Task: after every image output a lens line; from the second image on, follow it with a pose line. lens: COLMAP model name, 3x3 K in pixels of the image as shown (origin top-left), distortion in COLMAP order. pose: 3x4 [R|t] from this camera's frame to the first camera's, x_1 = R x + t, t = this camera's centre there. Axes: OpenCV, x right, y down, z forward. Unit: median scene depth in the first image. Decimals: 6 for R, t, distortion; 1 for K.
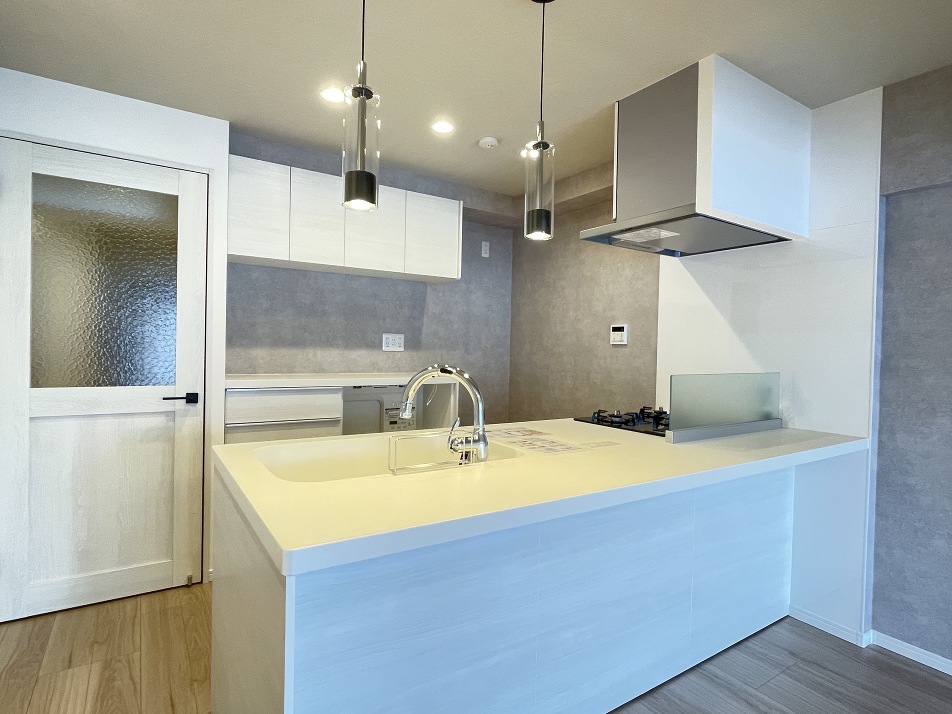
lens RADIAL K [[510.6, 0, 476.0], [0, 510.6, 357.0], [0, 0, 1]] dist [-0.000700, -0.000150]
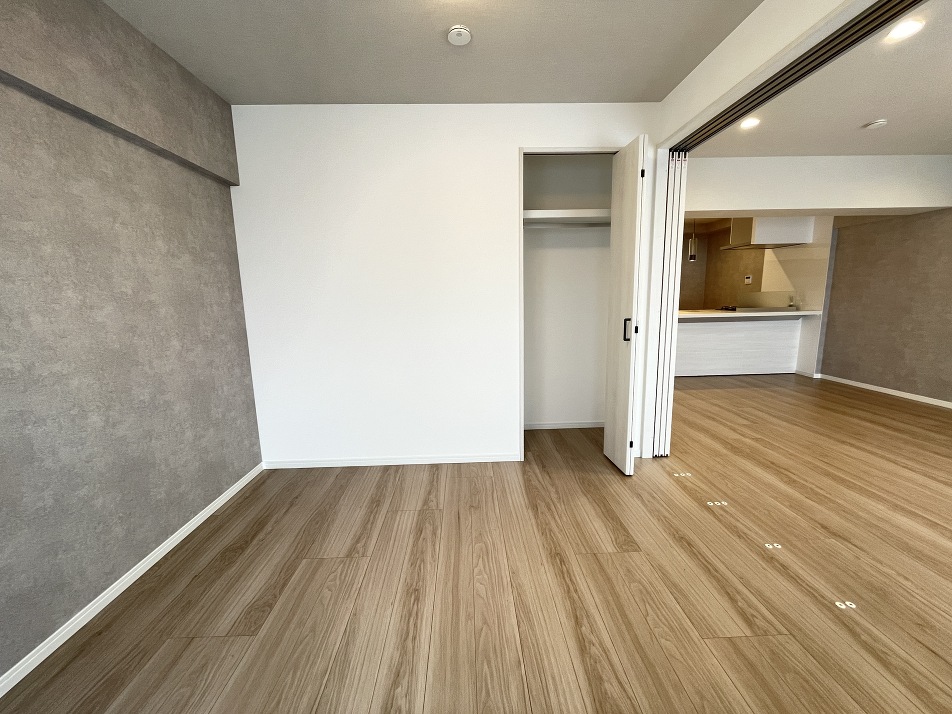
lens RADIAL K [[383.7, 0, 476.0], [0, 383.7, 357.0], [0, 0, 1]] dist [-0.004202, -0.000203]
pose [[0.849145, 0.041105, -0.526558, 0.151338], [0.034233, 0.990587, 0.132534, 0.038702], [0.527049, -0.130566, 0.839745, -1.382734]]
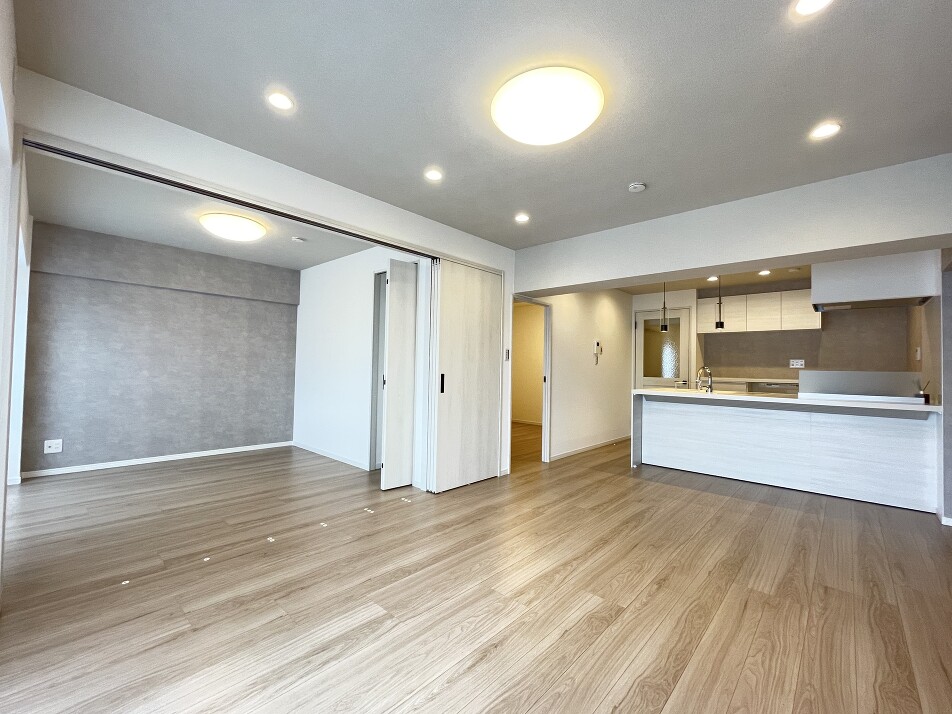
lens RADIAL K [[404.8, 0, 476.0], [0, 404.8, 357.0], [0, 0, 1]] dist [-0.008025, -0.000450]
pose [[0.244841, -0.044990, -0.968519, 1.176154], [-0.031423, 0.998030, -0.054305, 0.077865], [0.969054, 0.043730, 0.242945, -0.628464]]
